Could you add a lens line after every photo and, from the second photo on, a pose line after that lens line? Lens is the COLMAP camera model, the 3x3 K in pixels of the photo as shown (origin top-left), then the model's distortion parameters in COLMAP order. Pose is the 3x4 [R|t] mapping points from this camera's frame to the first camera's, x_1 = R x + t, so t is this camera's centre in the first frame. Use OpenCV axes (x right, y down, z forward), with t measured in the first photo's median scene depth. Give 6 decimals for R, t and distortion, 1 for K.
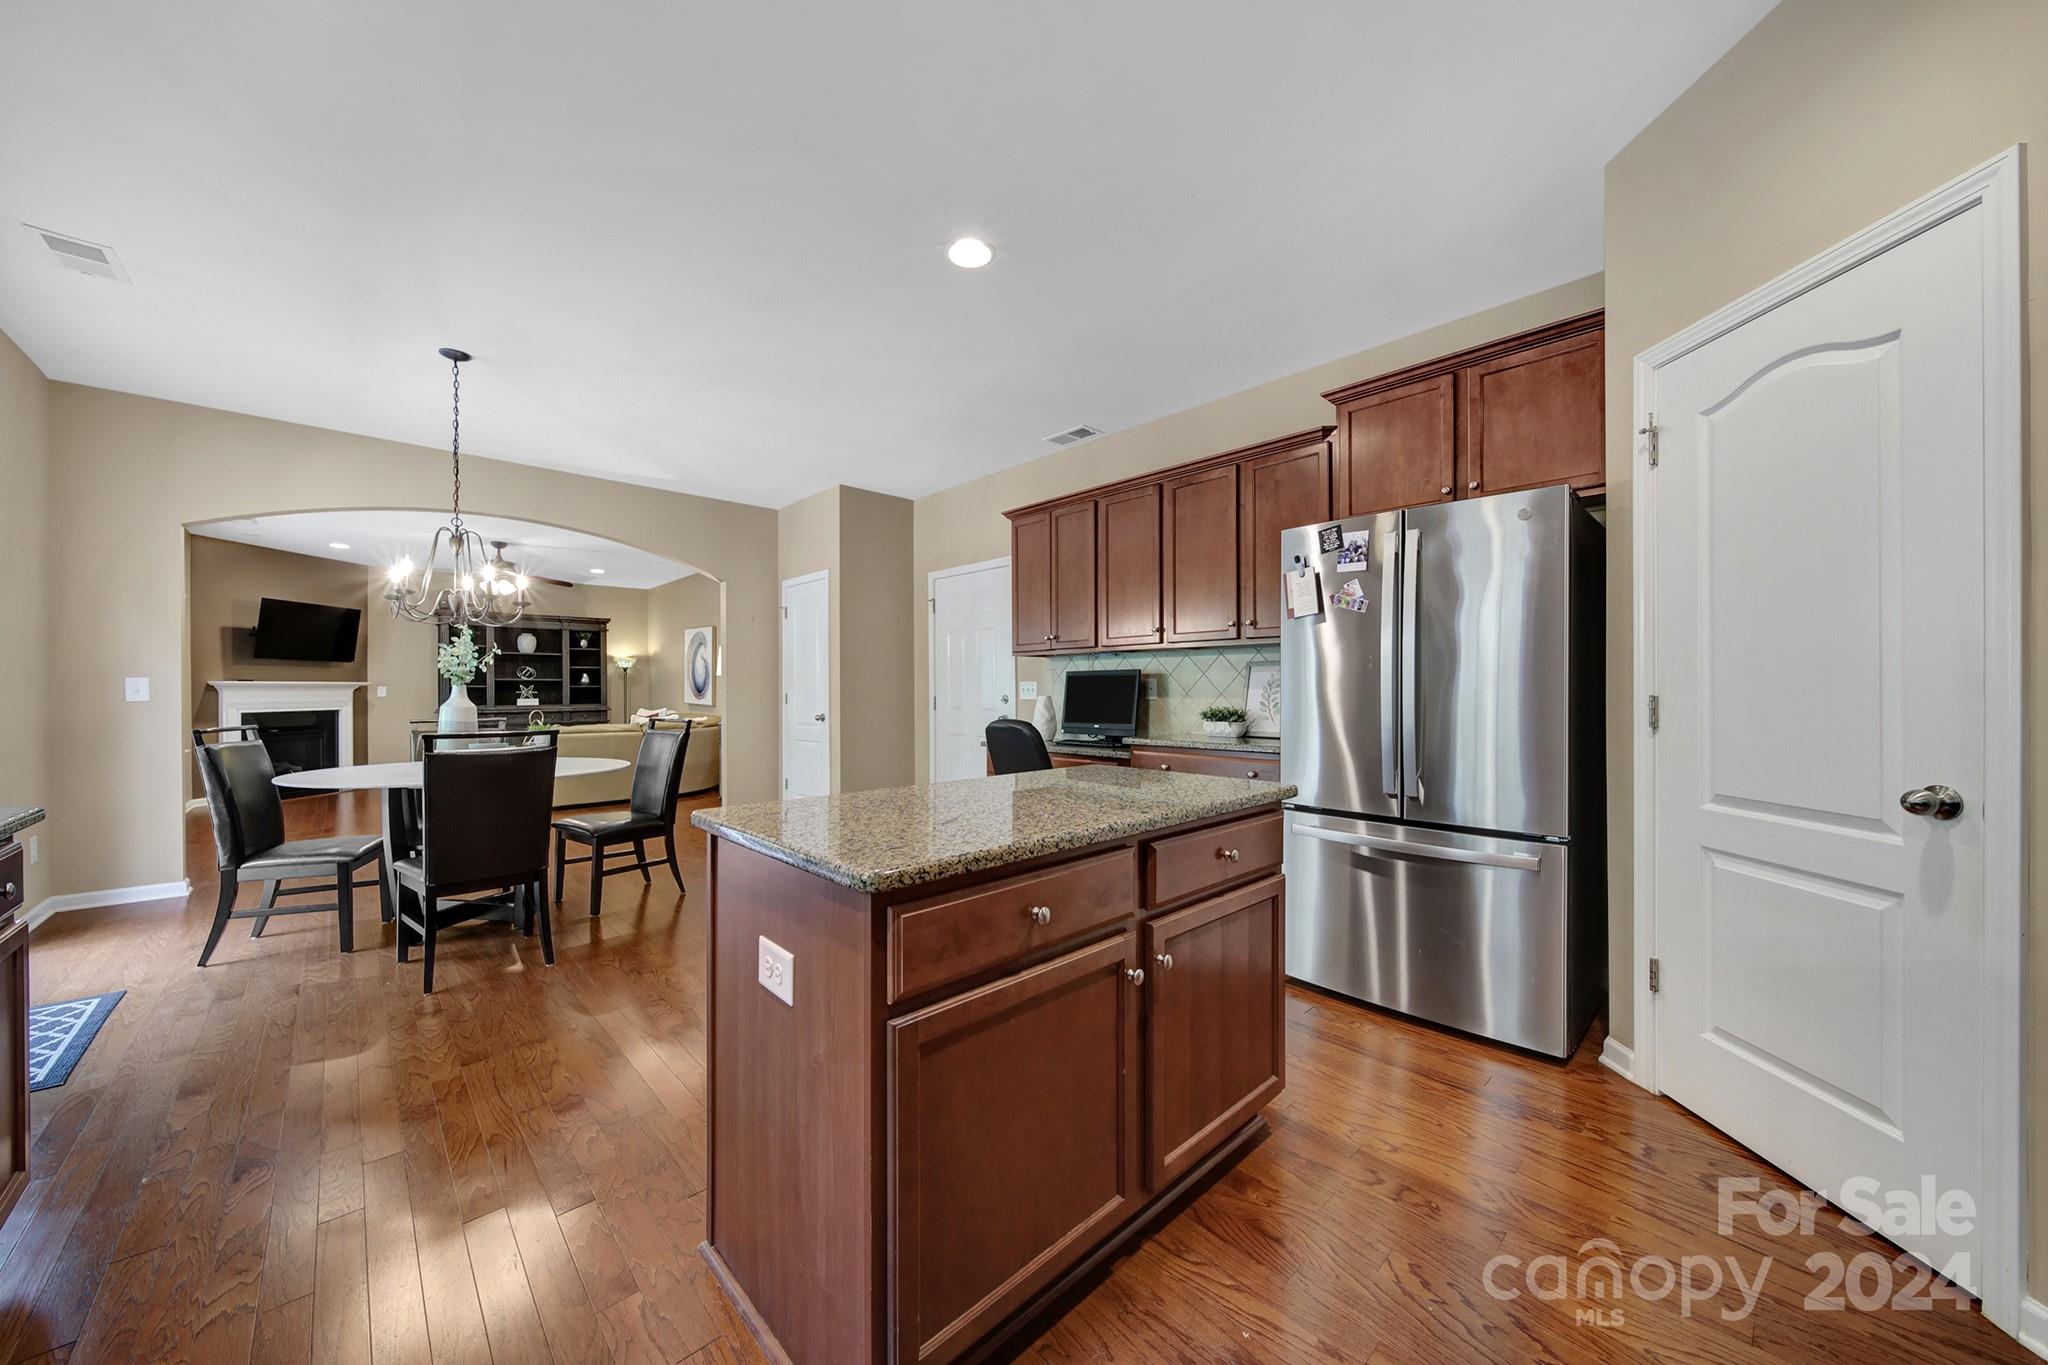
lens RADIAL K [[720.0, 0, 1031.5], [0, 720.0, 693.2], [0, 0, 1]] dist [-0.001010, -0.000710]
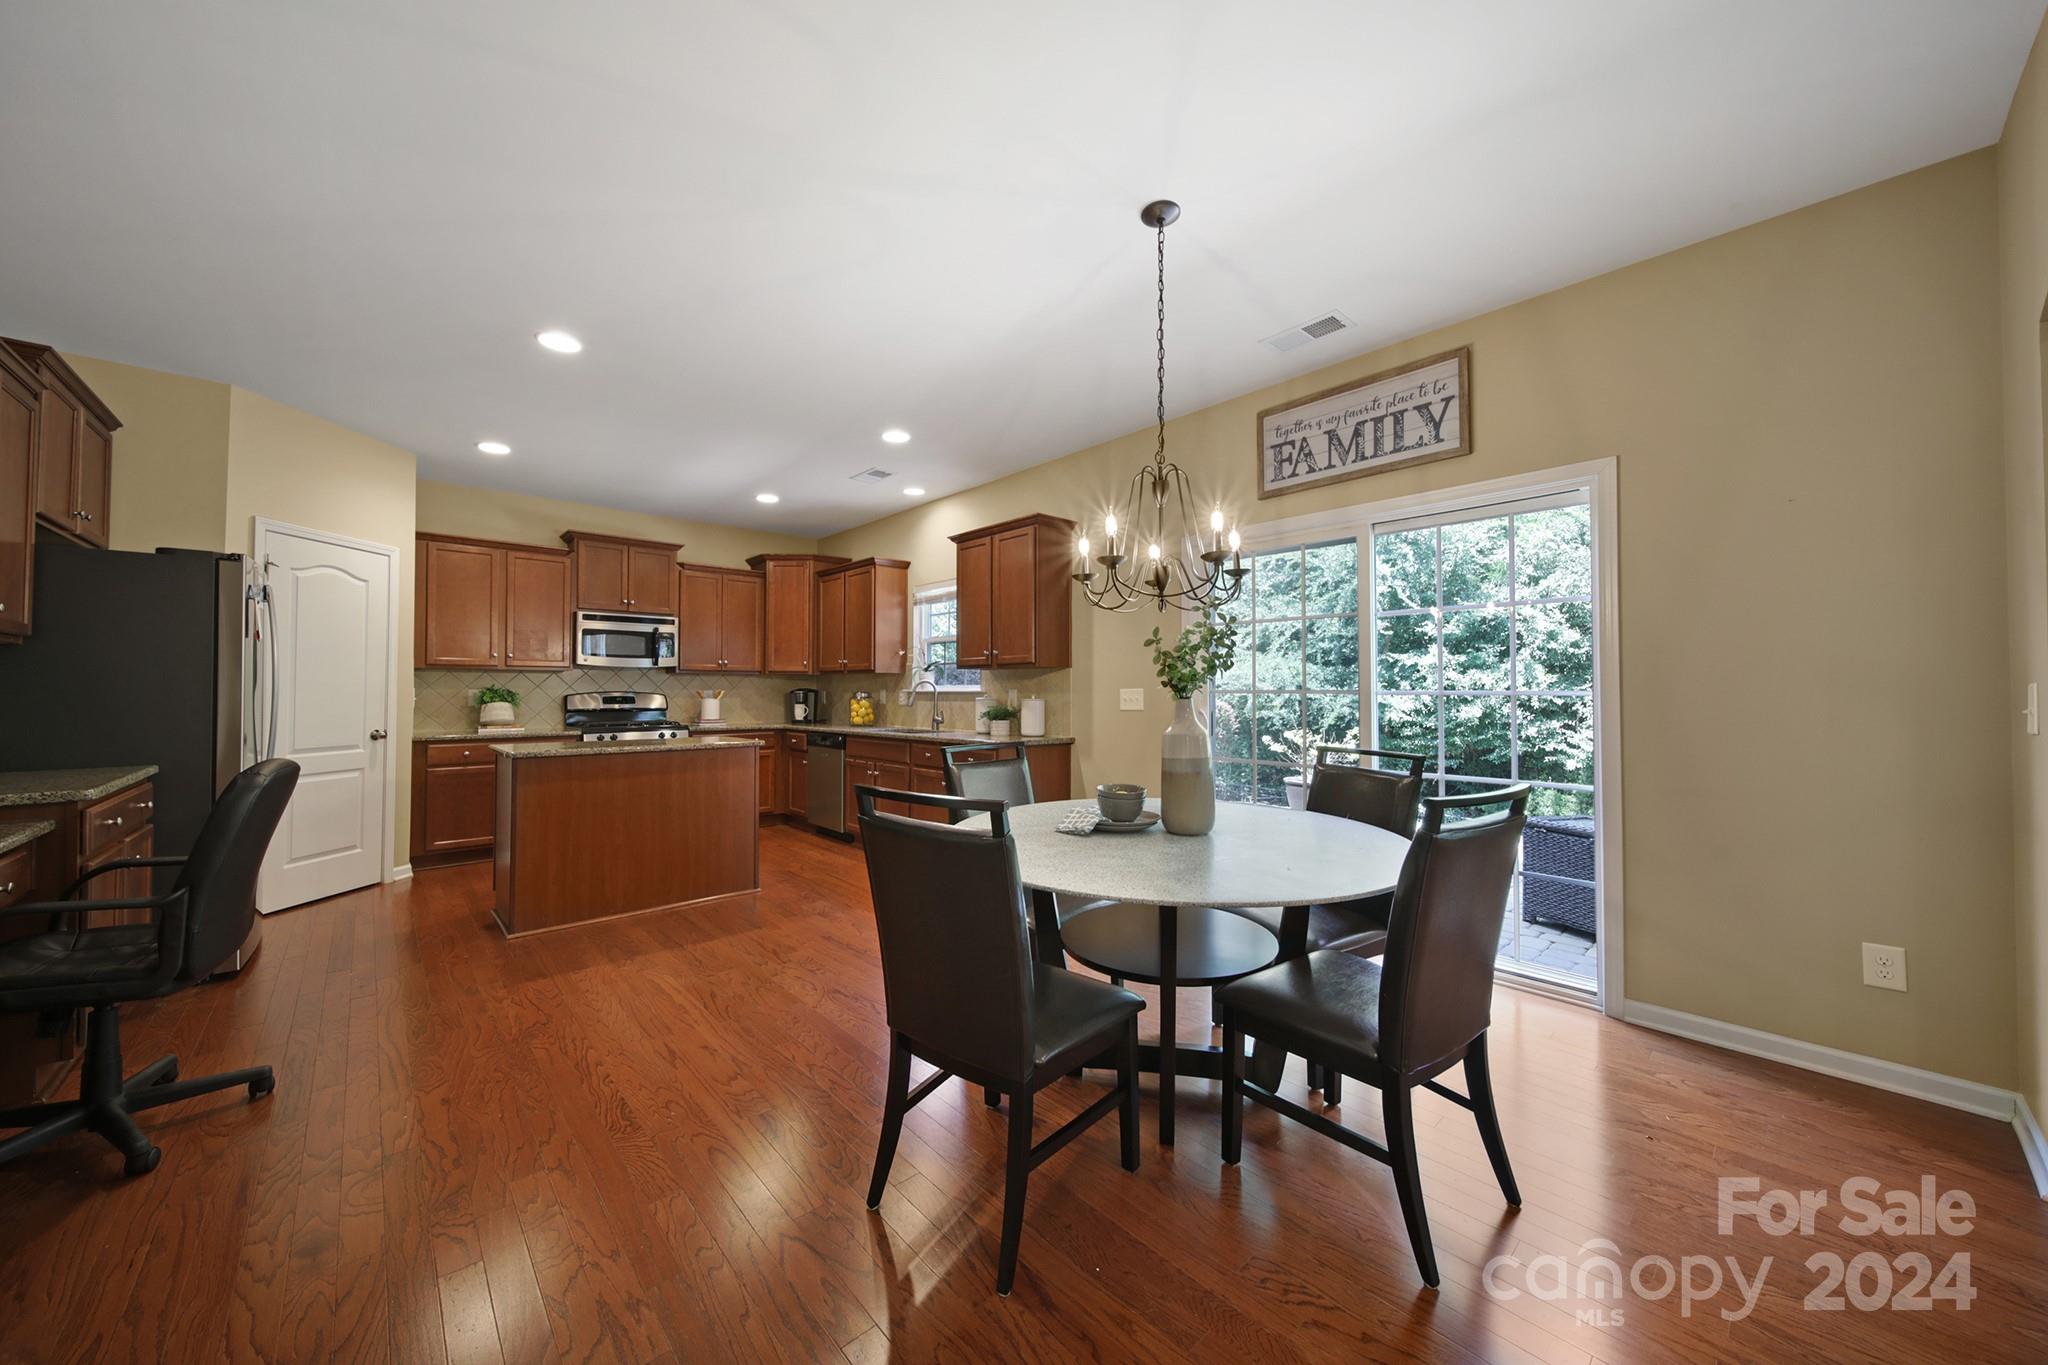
lens RADIAL K [[720.0, 0, 1017.4], [0, 720.0, 674.4], [0, 0, 1]] dist [-0.001010, -0.000710]
pose [[-0.999404, 0.000764, 0.034514, -0.252930], [0.000107, 0.999819, -0.019029, -0.008238], [-0.034522, -0.019014, -0.999223, 0.612398]]
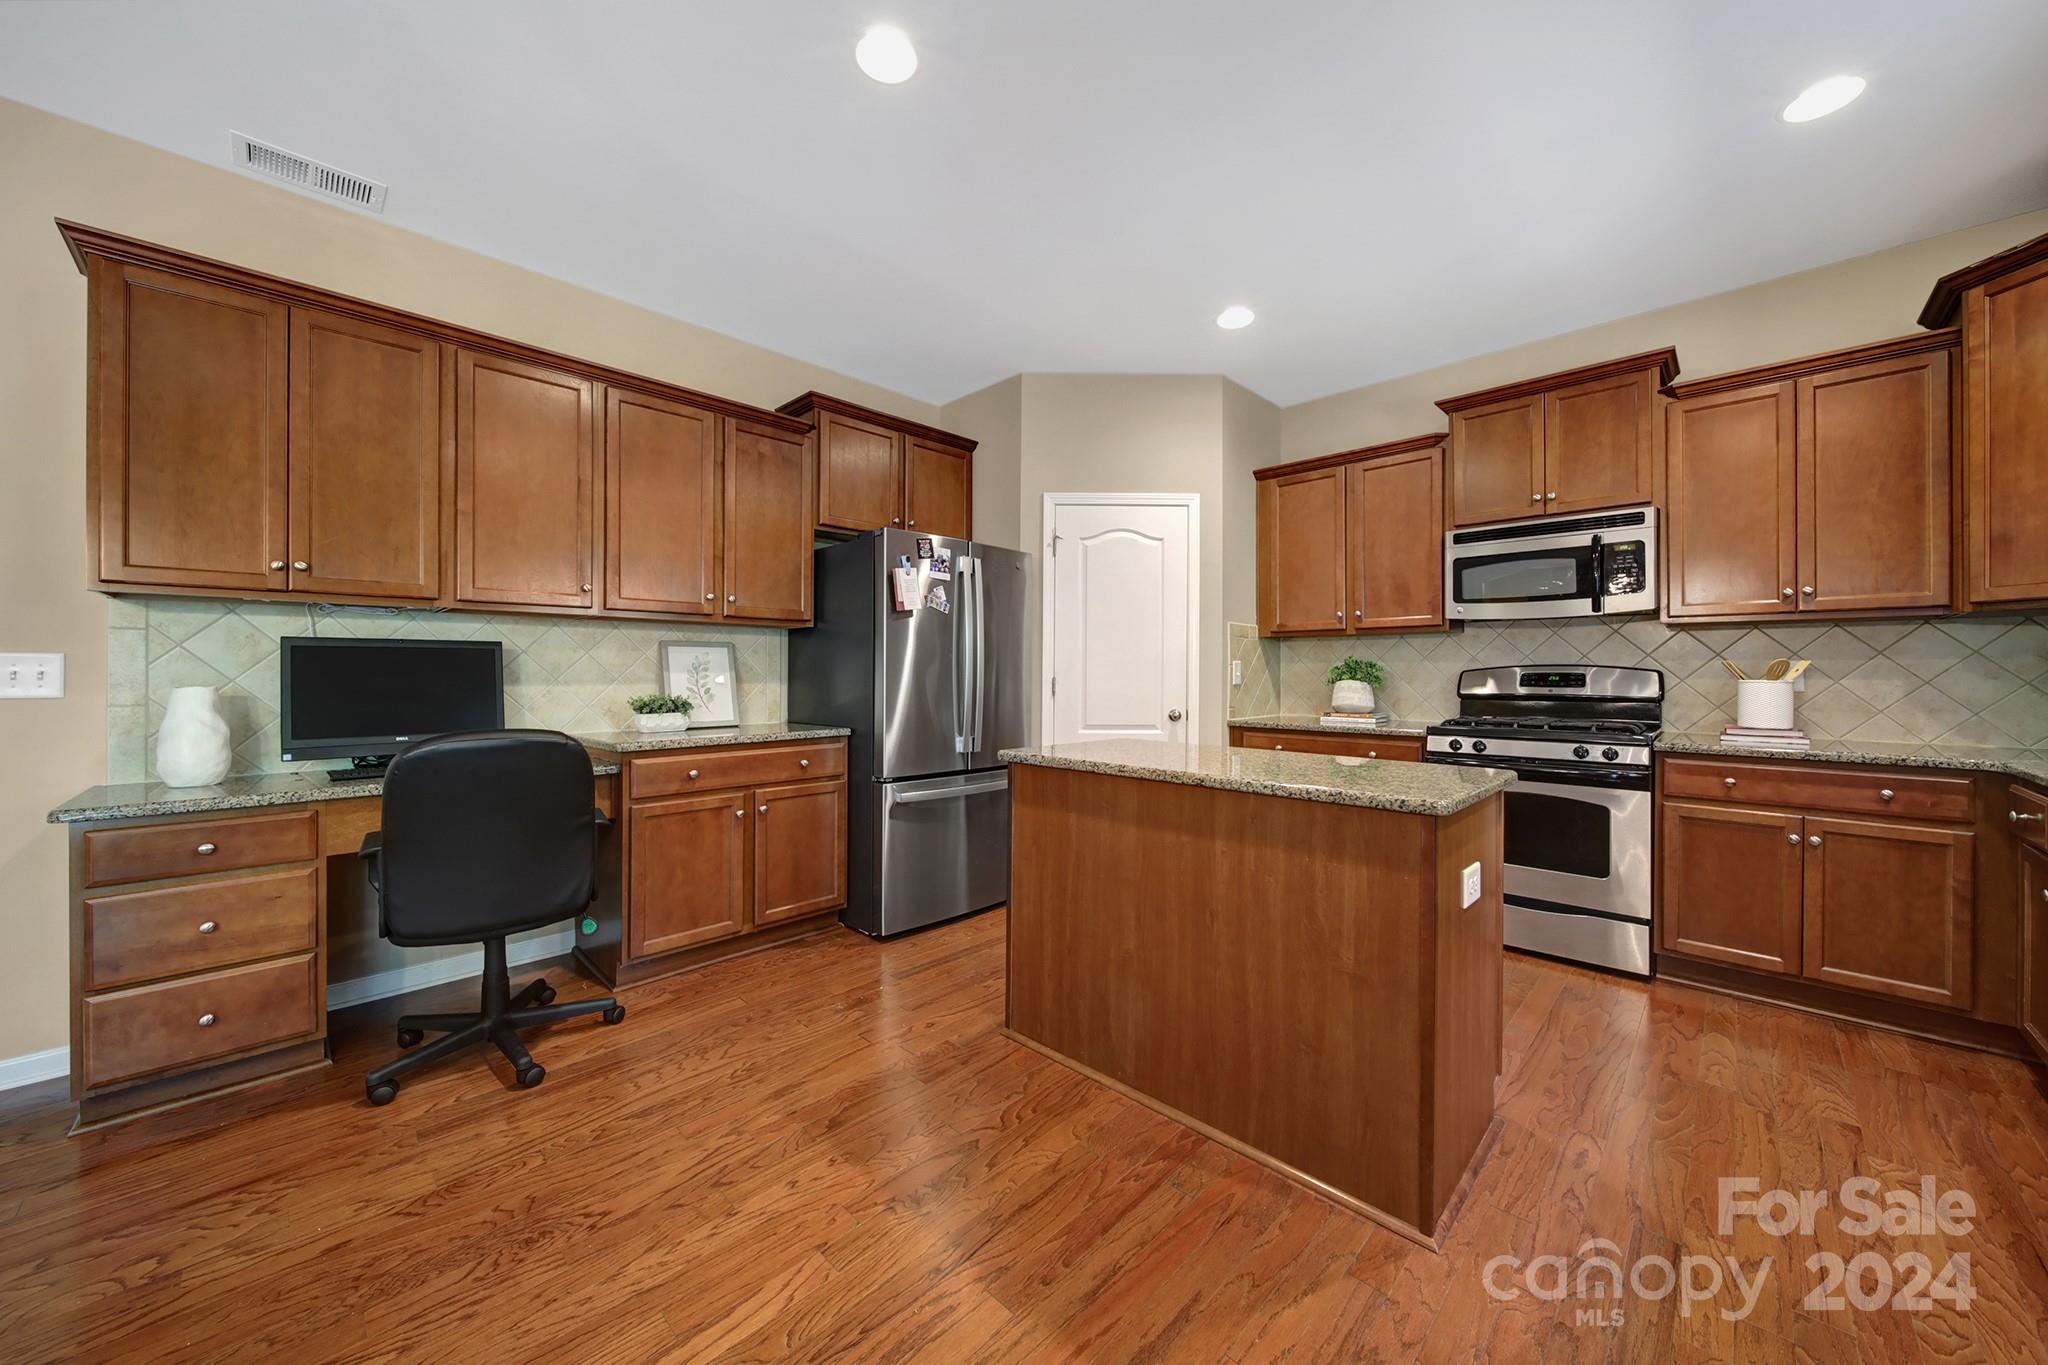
lens RADIAL K [[720.0, 0, 1023.2], [0, 720.0, 671.0], [0, 0, 1]] dist [-0.001010, -0.000710]
pose [[-0.022676, 0.002894, 0.999739, -0.223406], [0.002218, 0.999993, -0.002845, -0.001583], [-0.999740, 0.002153, -0.022683, 0.246249]]
